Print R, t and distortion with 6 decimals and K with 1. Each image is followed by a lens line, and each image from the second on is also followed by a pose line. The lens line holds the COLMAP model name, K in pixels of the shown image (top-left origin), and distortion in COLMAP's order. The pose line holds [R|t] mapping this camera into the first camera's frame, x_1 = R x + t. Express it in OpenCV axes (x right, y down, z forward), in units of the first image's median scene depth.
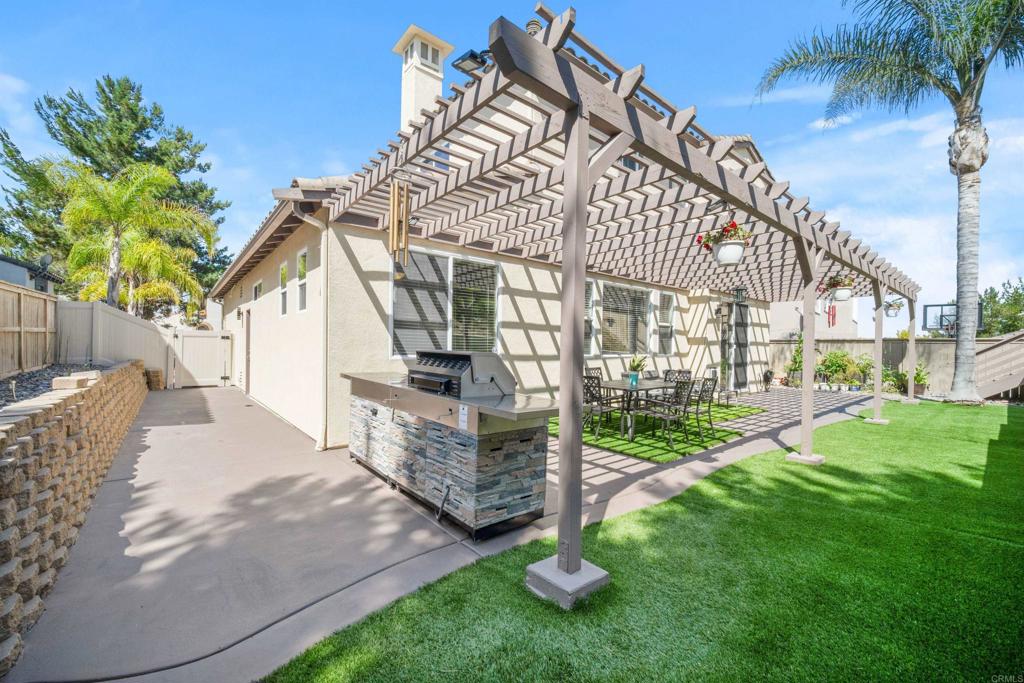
lens RADIAL K [[412.5, 0, 510.4], [0, 412.5, 343.2], [0, 0, 1]] dist [-0.002362, 0.000133]
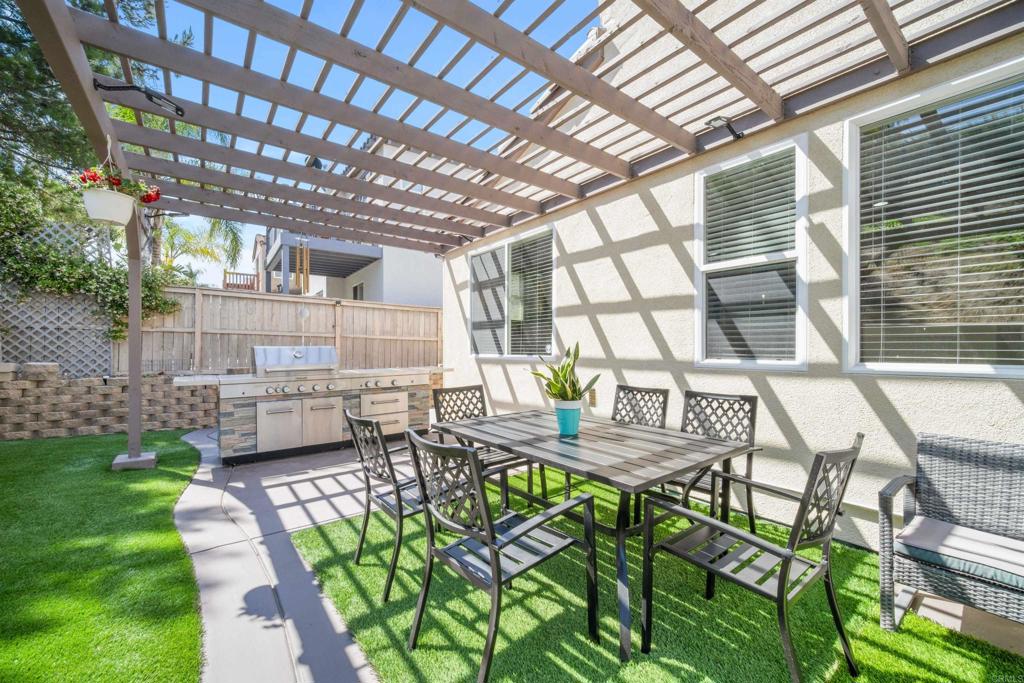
lens RADIAL K [[412.5, 0, 510.5], [0, 412.5, 348.1], [0, 0, 1]] dist [-0.002362, 0.000133]
pose [[-0.046644, -0.021772, -0.998674, 0.793066], [-0.001927, 0.999763, -0.021706, 0.035633], [0.998910, 0.000912, -0.046675, 1.136166]]
